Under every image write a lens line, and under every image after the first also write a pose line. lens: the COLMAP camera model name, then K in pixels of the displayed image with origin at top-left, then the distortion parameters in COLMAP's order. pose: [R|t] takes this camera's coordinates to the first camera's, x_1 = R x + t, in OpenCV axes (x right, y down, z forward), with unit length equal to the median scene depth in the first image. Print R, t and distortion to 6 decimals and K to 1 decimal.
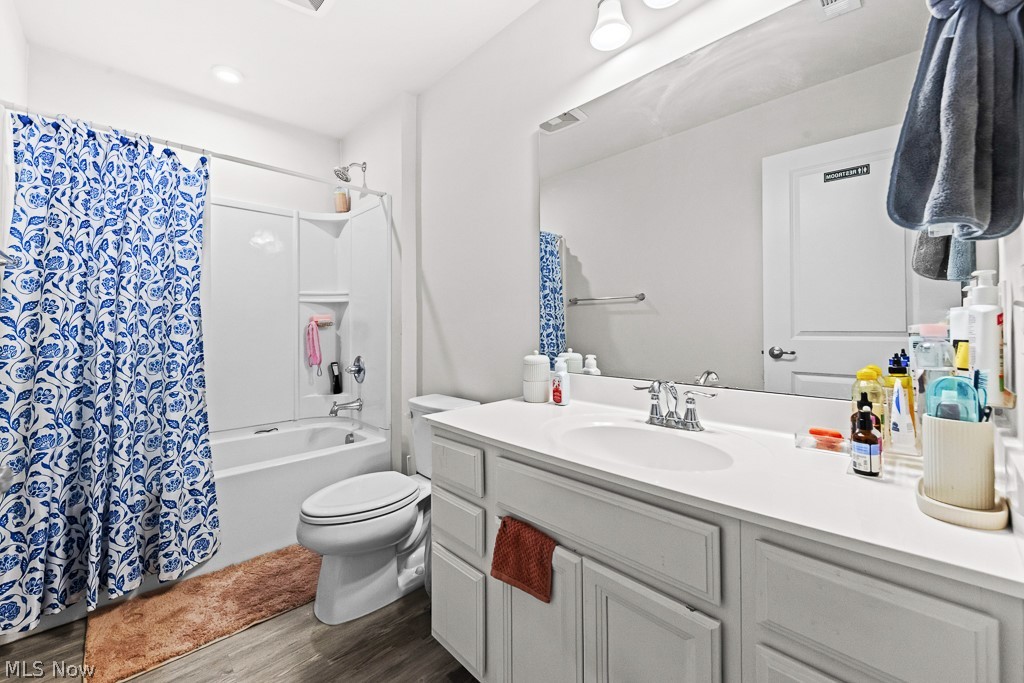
lens RADIAL K [[402.3, 0, 513.9], [0, 402.3, 332.2], [0, 0, 1]] dist [0.001271, -0.002632]
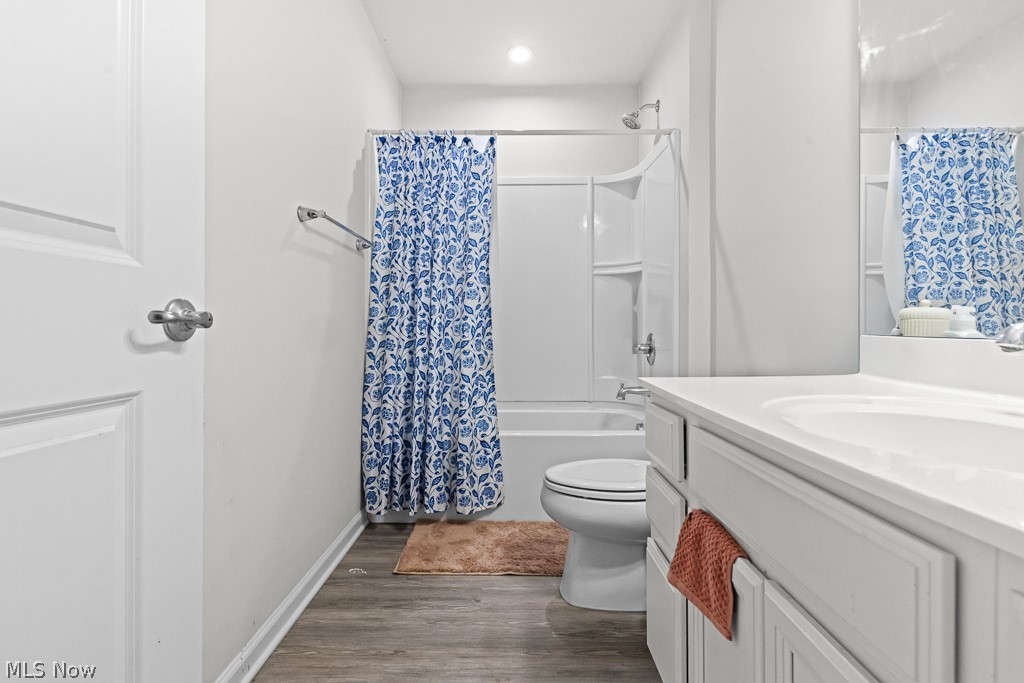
lens RADIAL K [[490.1, 0, 514.9], [0, 490.1, 339.0], [0, 0, 1]] dist [-0.000025, -0.002028]
pose [[0.716861, 0.014808, -0.697059, 0.228498], [-0.003459, 0.999838, 0.017683, 0.095872], [0.697207, -0.010265, 0.716796, 0.106403]]
